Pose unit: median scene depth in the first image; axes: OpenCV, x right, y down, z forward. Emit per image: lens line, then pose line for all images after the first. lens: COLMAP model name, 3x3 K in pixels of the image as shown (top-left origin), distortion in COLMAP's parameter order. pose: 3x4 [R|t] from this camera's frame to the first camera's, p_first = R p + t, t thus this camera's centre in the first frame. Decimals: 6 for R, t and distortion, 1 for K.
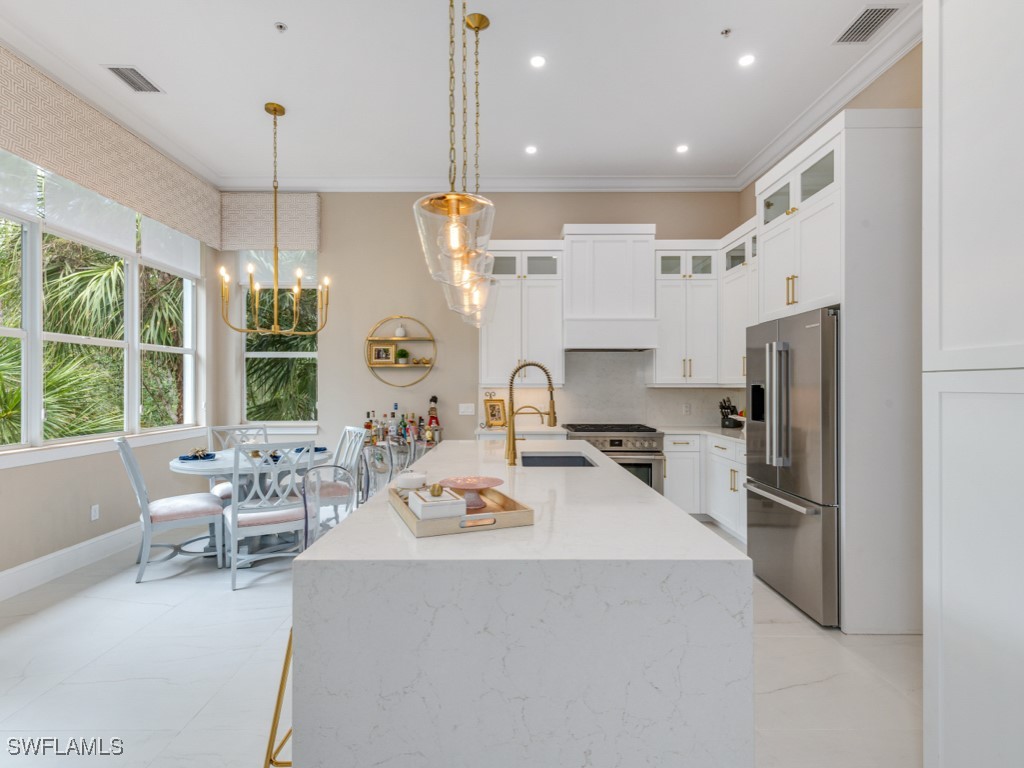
lens RADIAL K [[502.9, 0, 511.8], [0, 502.9, 385.6], [0, 0, 1]] dist [0.024366, -0.000544]
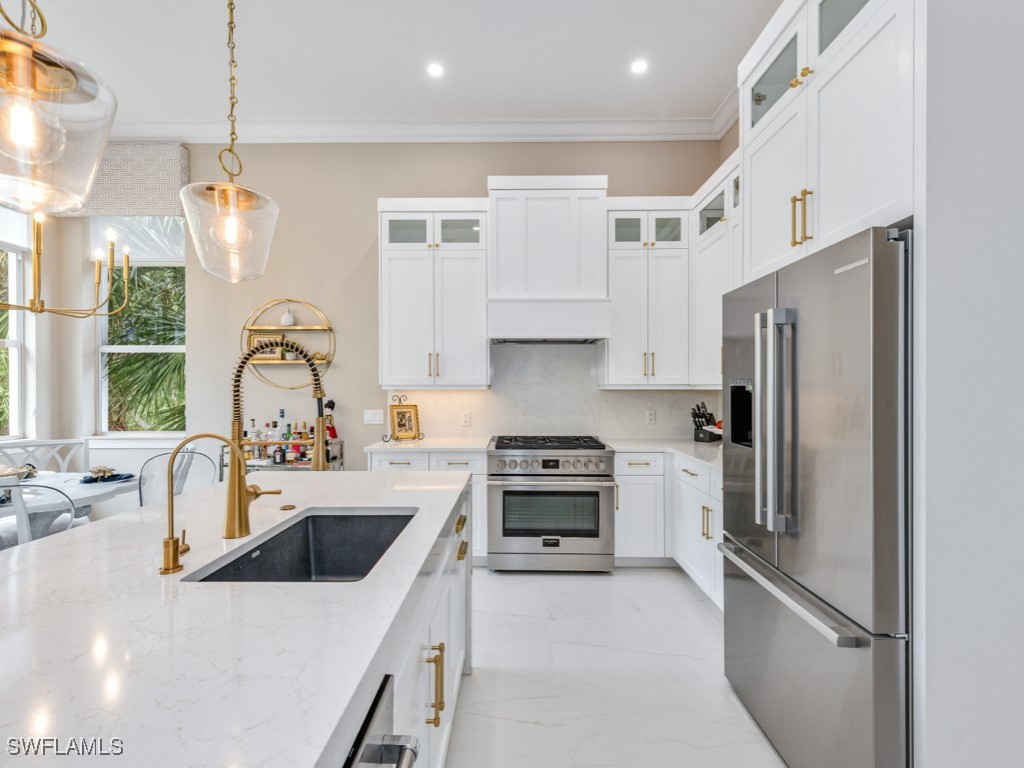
lens RADIAL K [[460.6, 0, 508.7], [0, 460.6, 388.2], [0, 0, 1]] dist [0.014726, 0.000291]
pose [[0.999881, -0.000525, -0.015447, 0.146604], [0.000567, 0.999996, 0.002673, -0.000352], [0.015446, -0.002681, 0.999877, 0.298716]]
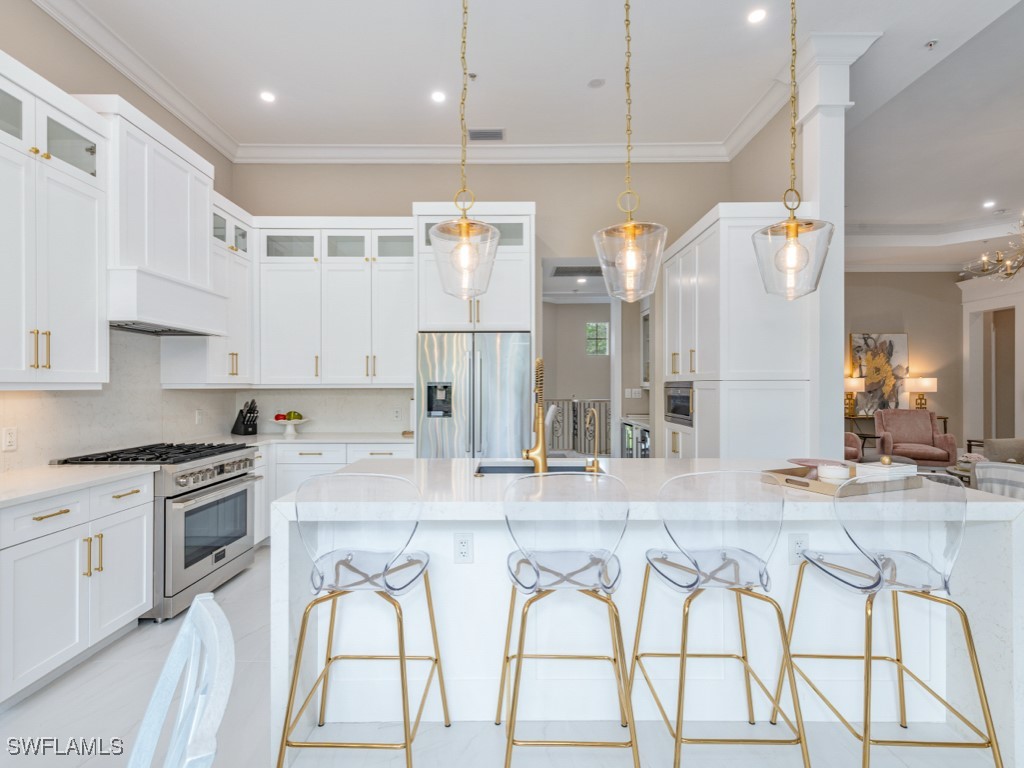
lens RADIAL K [[502.9, 0, 509.3], [0, 502.9, 382.7], [0, 0, 1]] dist [0.024366, -0.000544]
pose [[0.022350, 0.003467, 0.999744, -0.448328], [0.004383, 0.999984, -0.003566, -0.000432], [-0.999741, 0.004461, 0.022335, 0.556655]]
